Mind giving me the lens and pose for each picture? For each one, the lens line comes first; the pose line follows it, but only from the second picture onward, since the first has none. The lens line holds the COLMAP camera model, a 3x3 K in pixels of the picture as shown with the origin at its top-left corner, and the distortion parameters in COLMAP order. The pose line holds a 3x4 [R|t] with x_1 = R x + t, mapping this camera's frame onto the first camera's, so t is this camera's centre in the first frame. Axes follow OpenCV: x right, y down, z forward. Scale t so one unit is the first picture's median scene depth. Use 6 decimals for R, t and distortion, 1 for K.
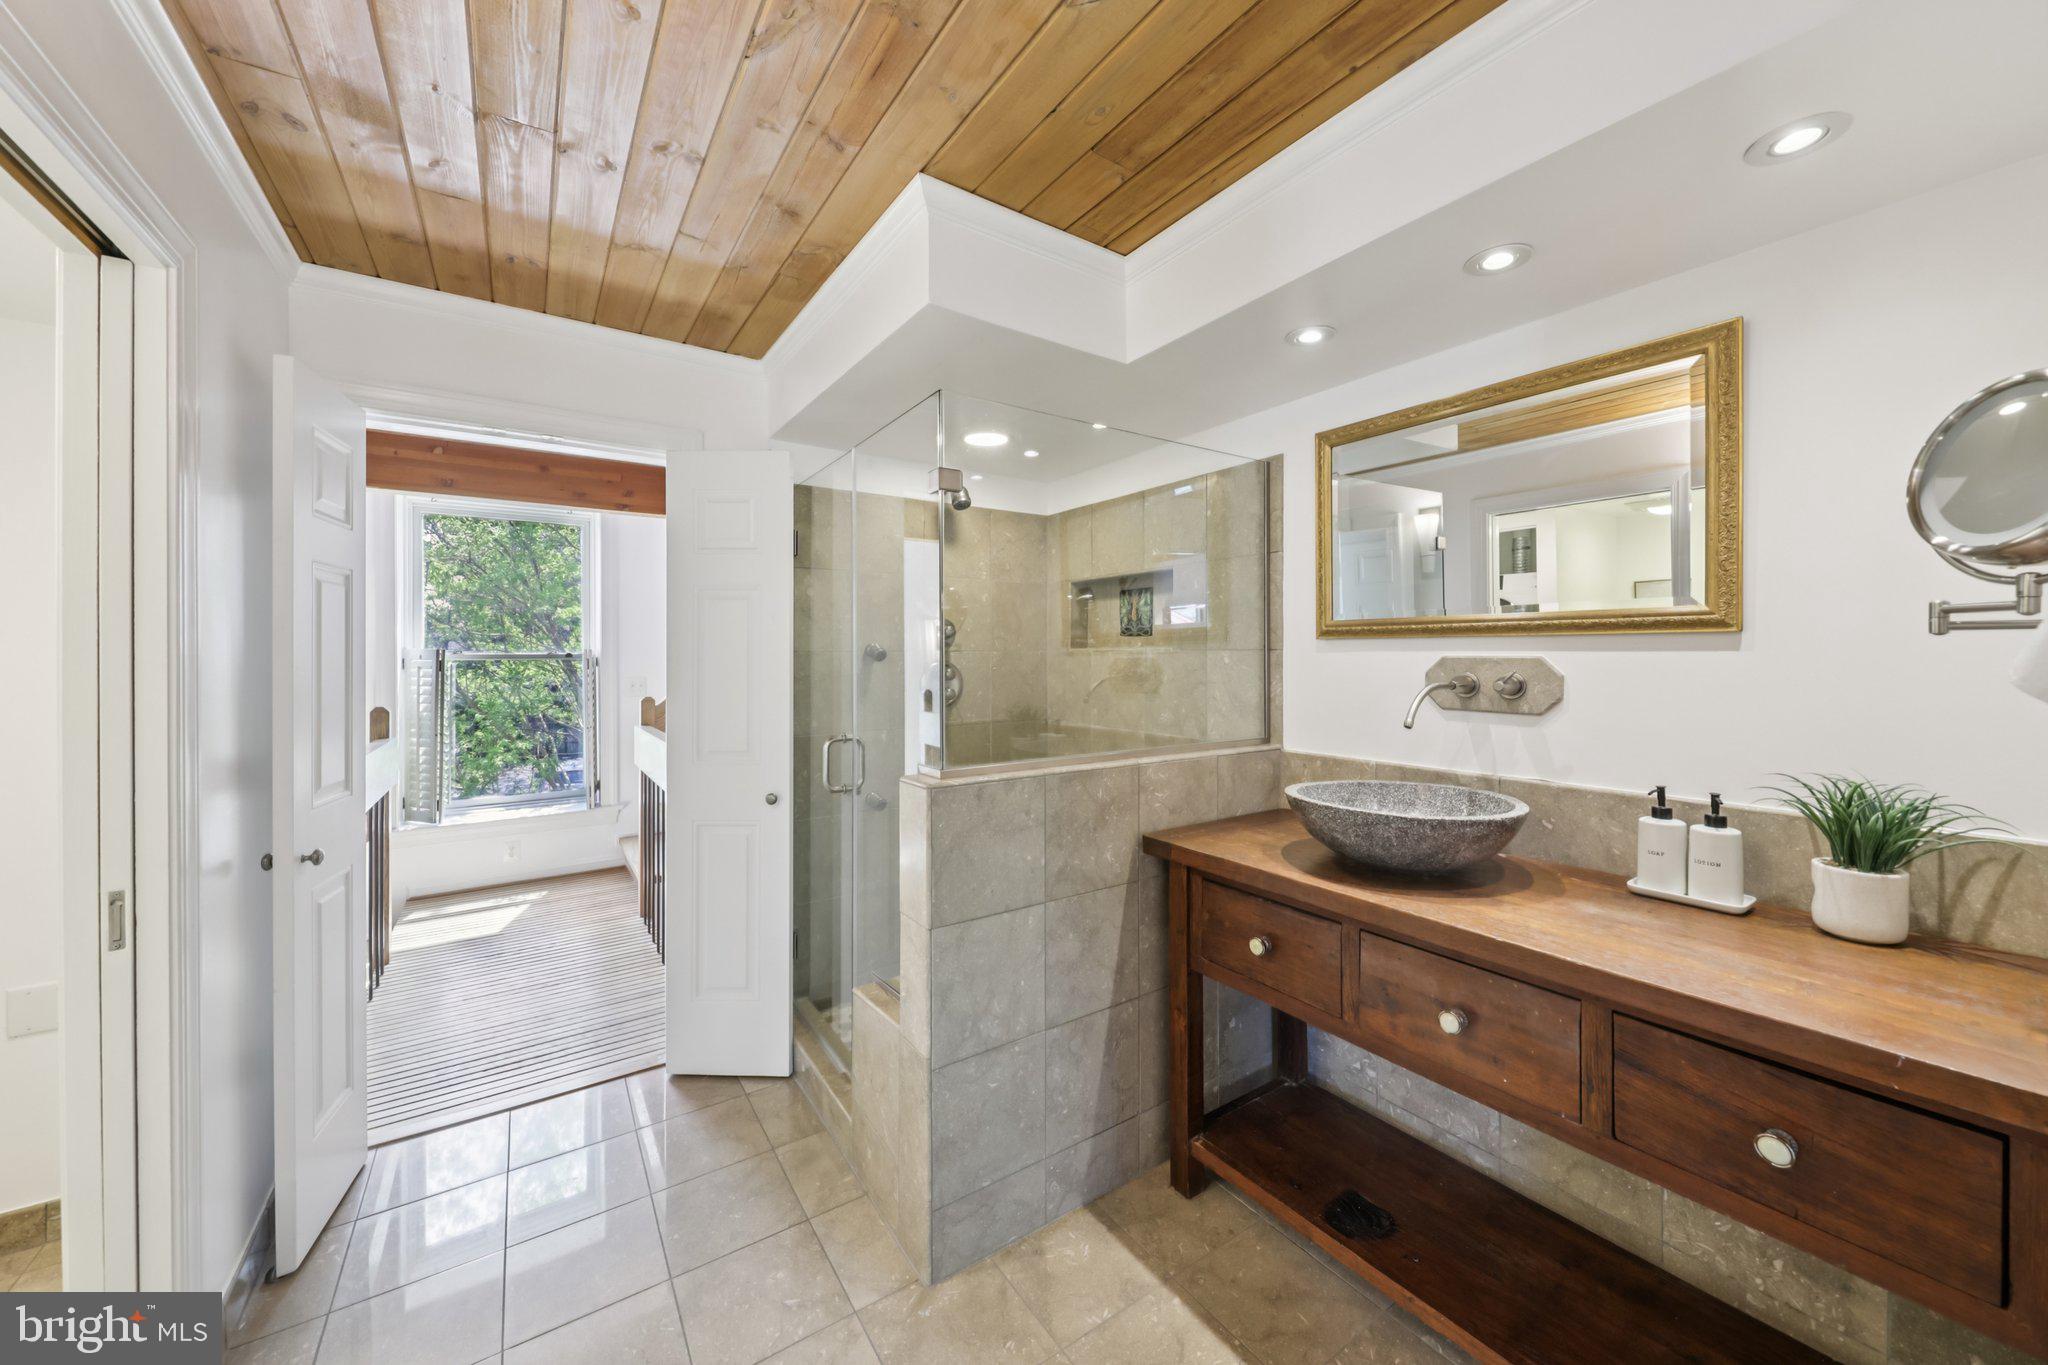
lens RADIAL K [[752.1, 0, 1022.1], [0, 752.1, 657.6], [0, 0, 1]] dist [0.013292, -0.007397]
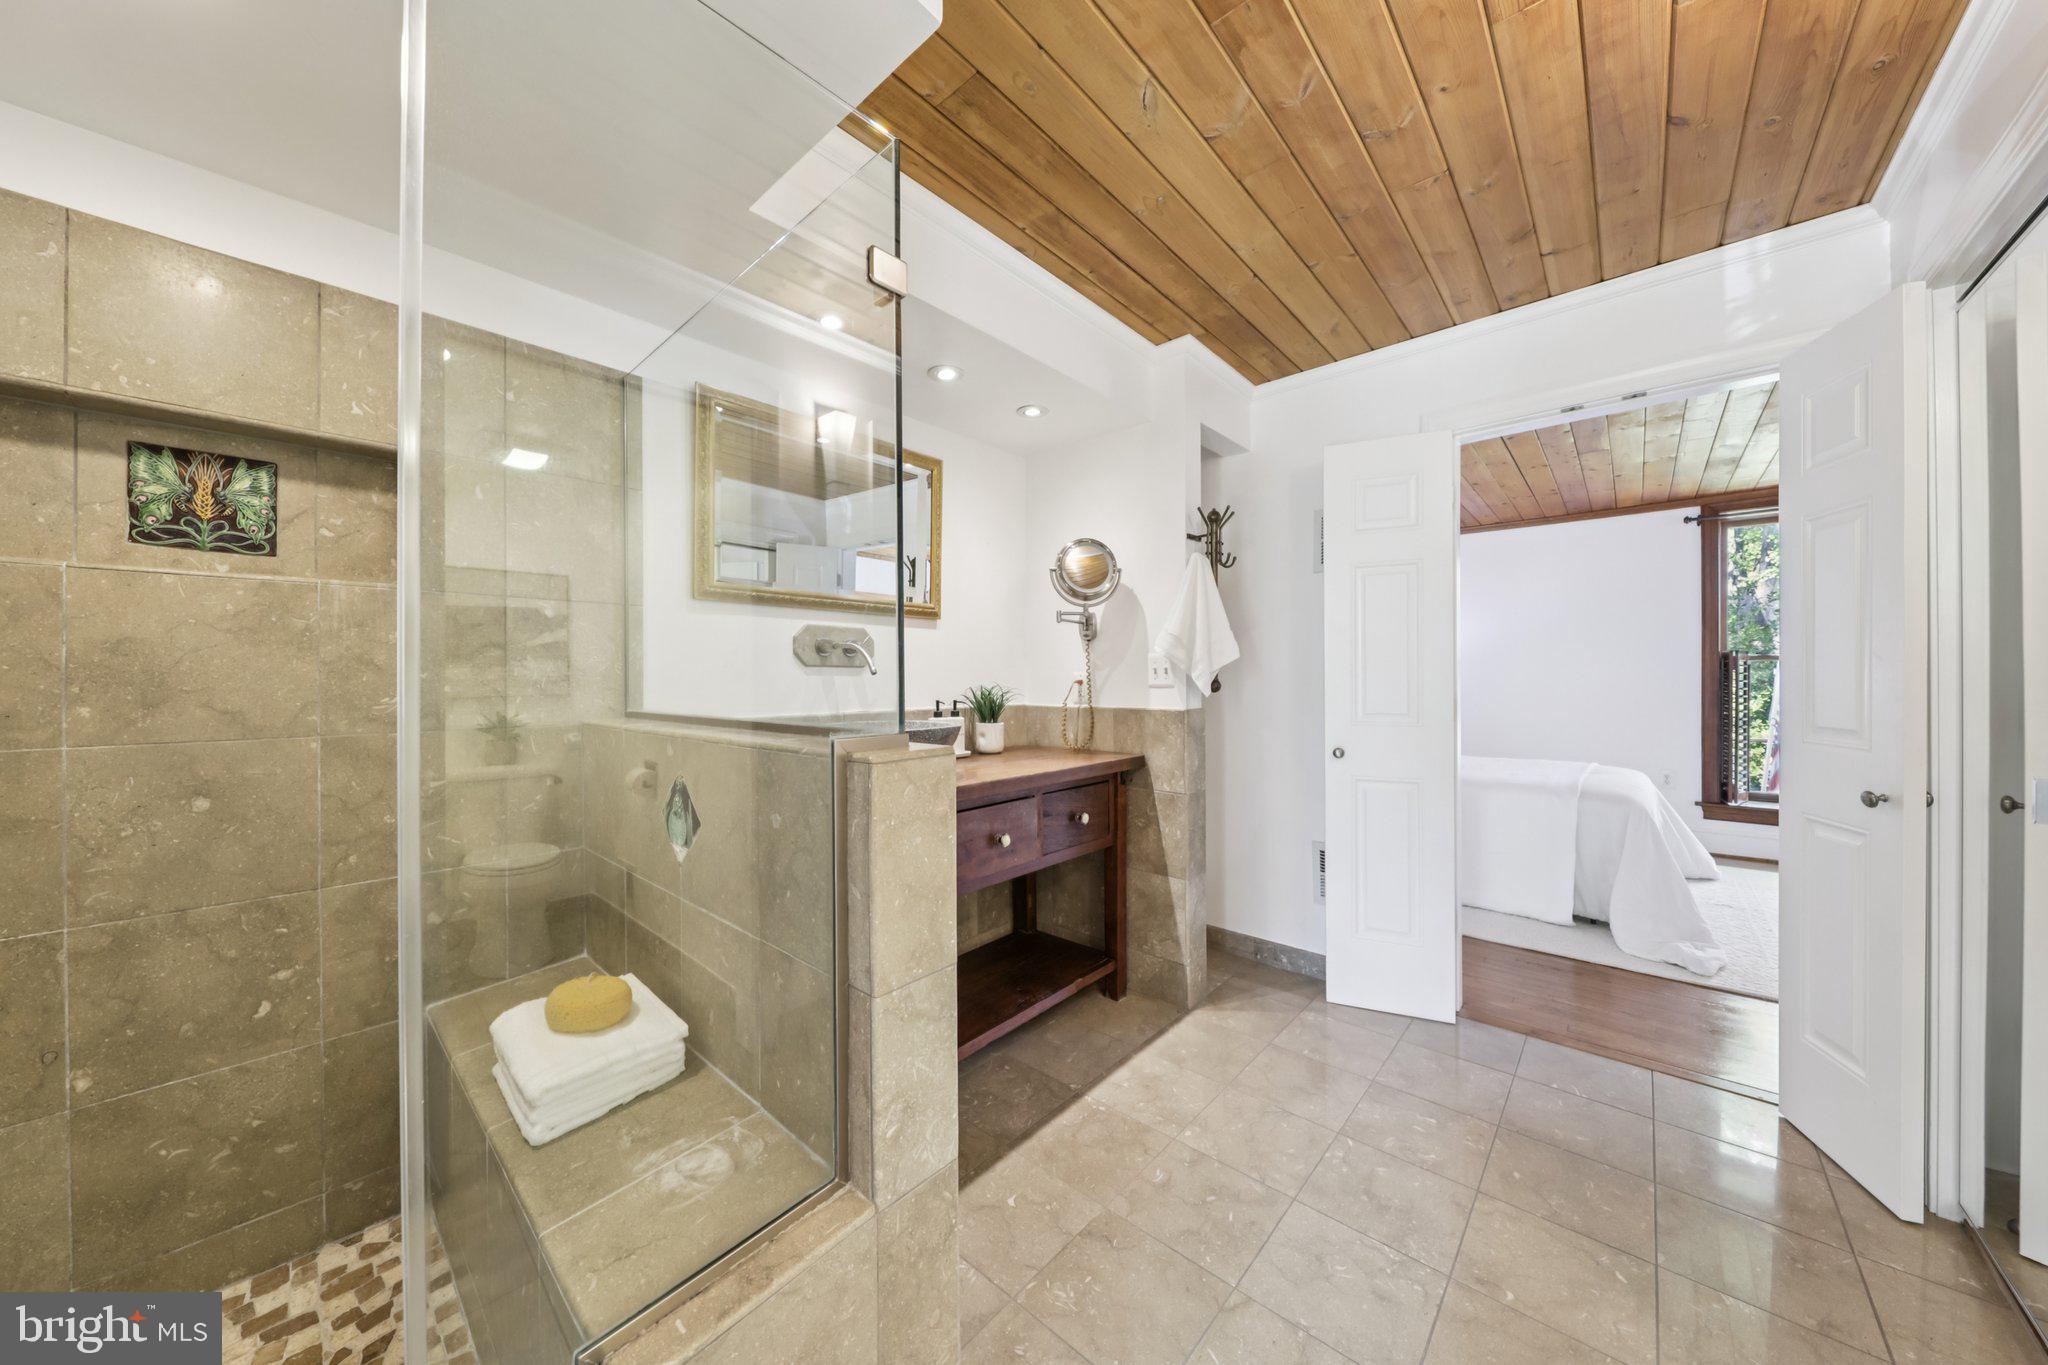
lens RADIAL K [[680.9, 0, 1013.5], [0, 680.9, 679.2], [0, 0, 1]] dist [0.006619, -0.005921]
pose [[-0.235157, 0.002368, 0.971954, -0.659577], [0.008773, 0.999961, -0.000314, 0.099783], [-0.971918, 0.008453, -0.235169, 0.988491]]
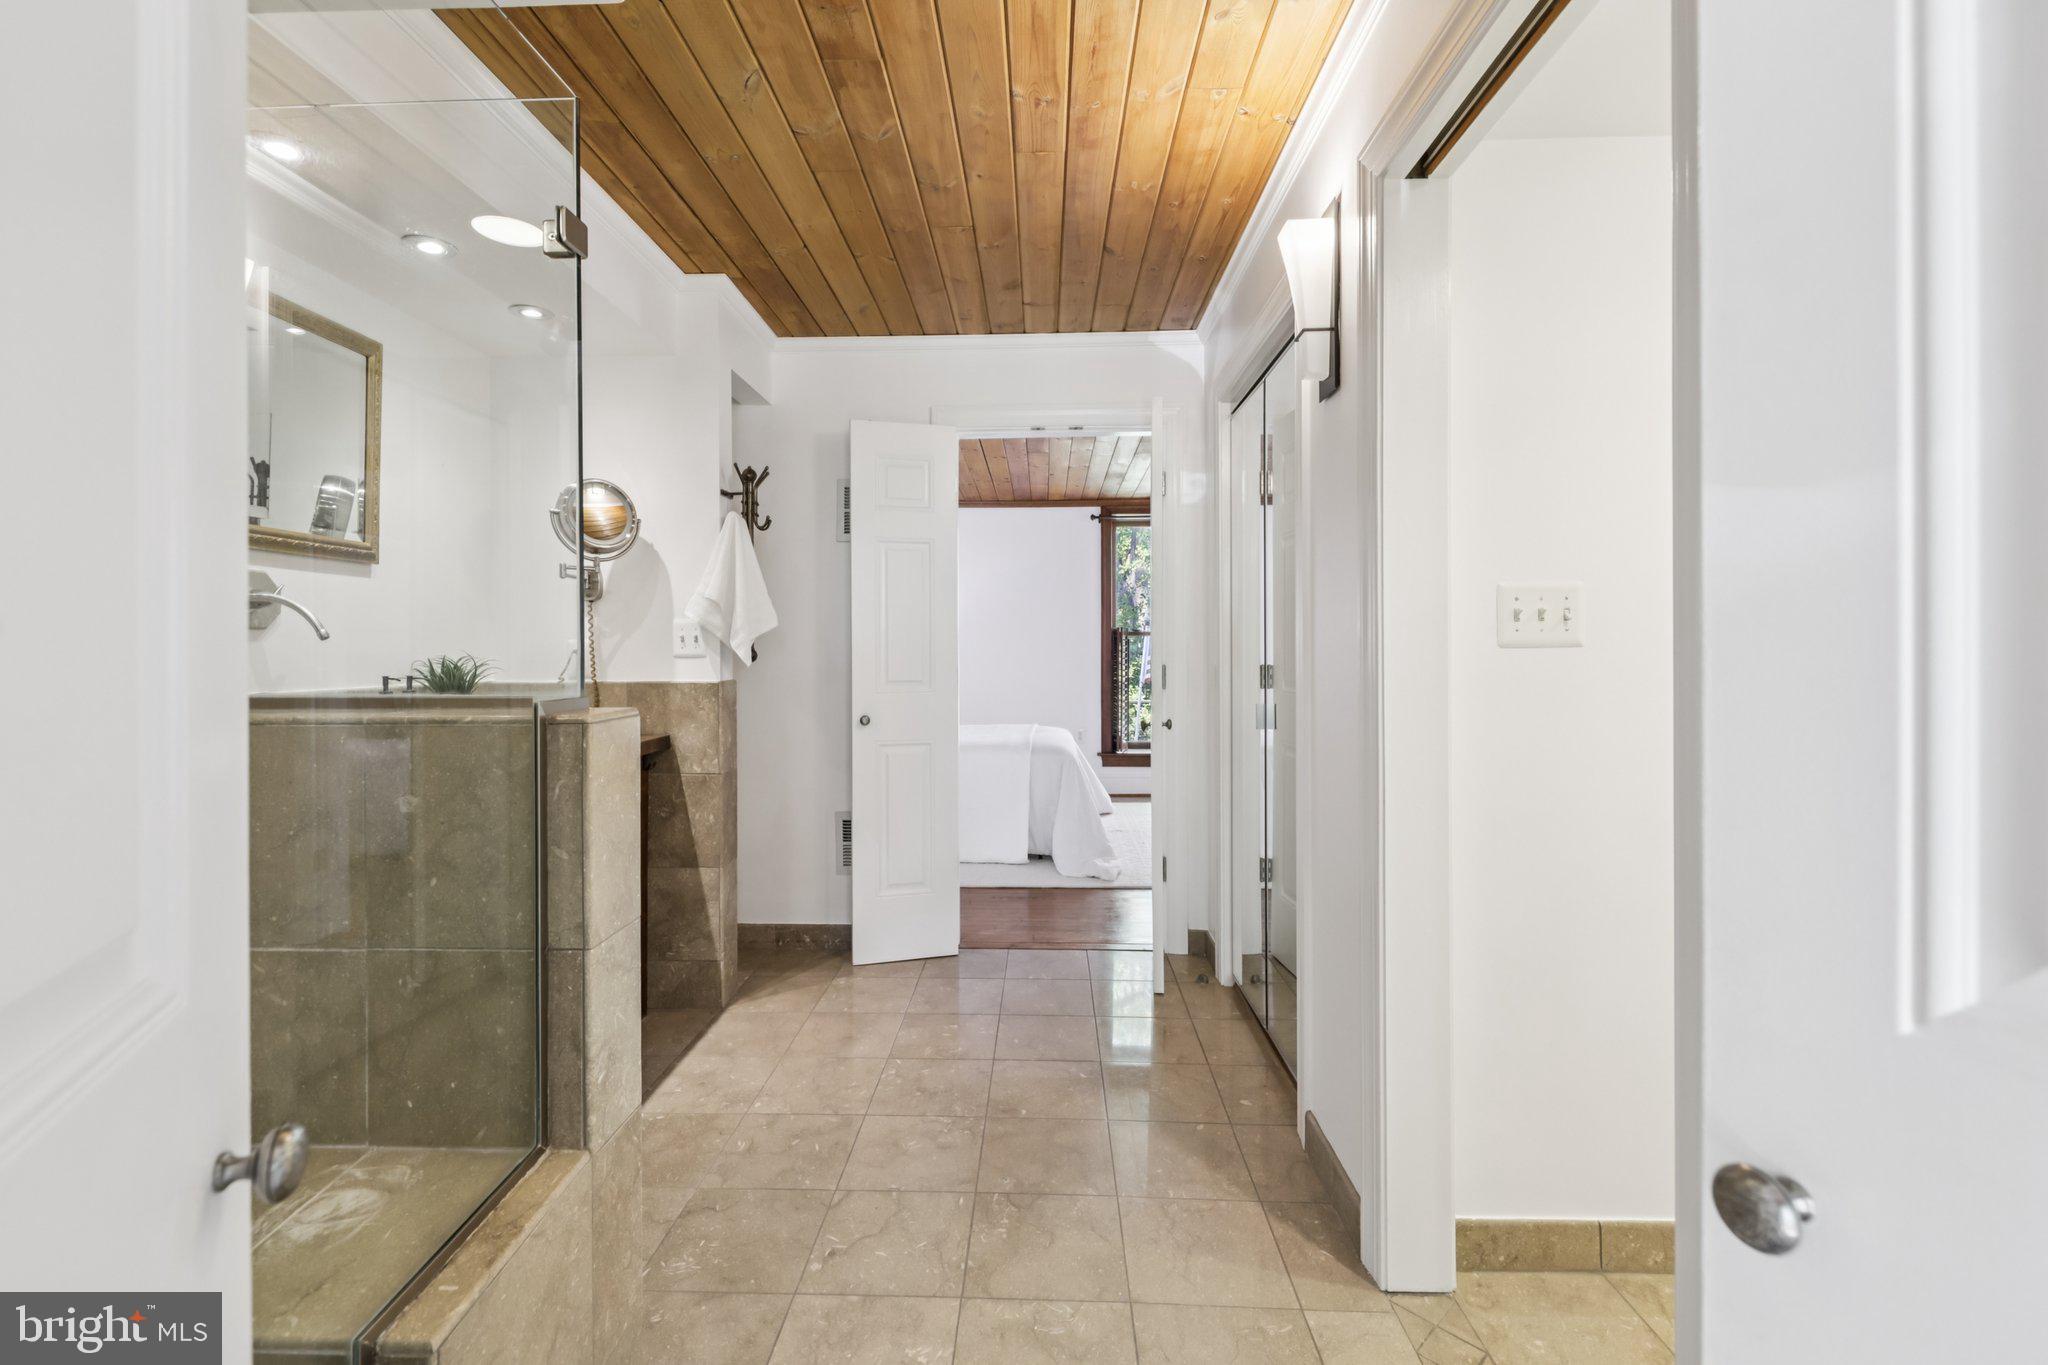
lens RADIAL K [[878.0, 0, 1018.9], [0, 878.0, 657.1], [0, 0, 1]] dist [0.003262, -0.000259]
pose [[-0.811138, 0.000303, 0.584855, -0.801725], [0.007829, 0.999916, 0.010340, 0.106227], [-0.584803, 0.012966, -0.811072, 1.316460]]
